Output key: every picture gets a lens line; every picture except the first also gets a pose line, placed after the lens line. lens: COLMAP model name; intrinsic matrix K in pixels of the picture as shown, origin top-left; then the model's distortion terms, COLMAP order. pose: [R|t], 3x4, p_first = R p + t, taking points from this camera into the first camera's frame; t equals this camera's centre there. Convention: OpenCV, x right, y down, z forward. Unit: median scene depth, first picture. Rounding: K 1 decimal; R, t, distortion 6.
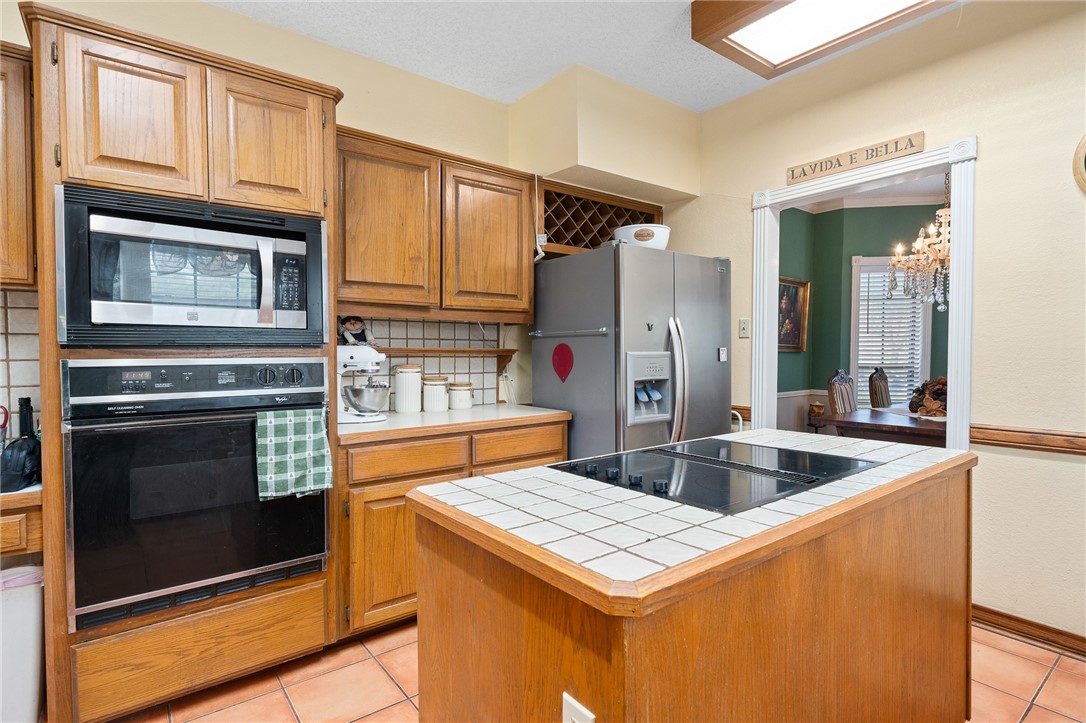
lens RADIAL K [[545.6, 0, 542.2], [0, 545.6, 363.7], [0, 0, 1]] dist [0.000554, 0.000157]
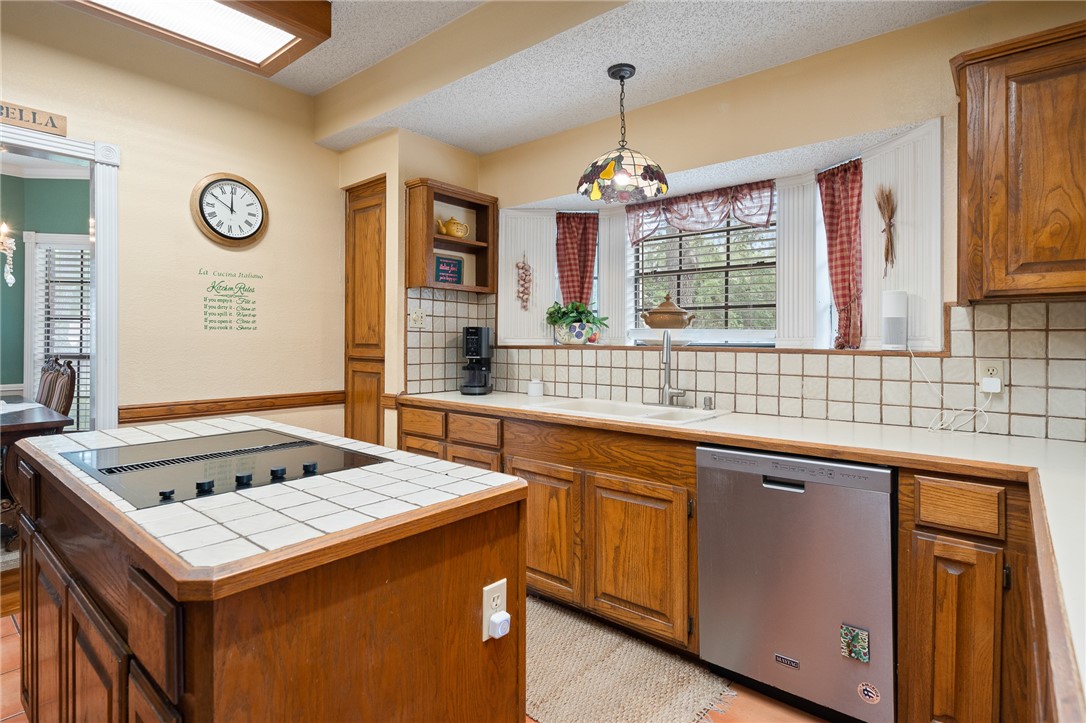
lens RADIAL K [[545.6, 0, 539.9], [0, 545.6, 342.8], [0, 0, 1]] dist [0.000554, 0.000157]
pose [[-0.206773, -0.001692, 0.978387, -0.519781], [0.018556, 0.999812, 0.005651, -0.009202], [-0.978213, 0.019324, -0.206703, 0.440664]]
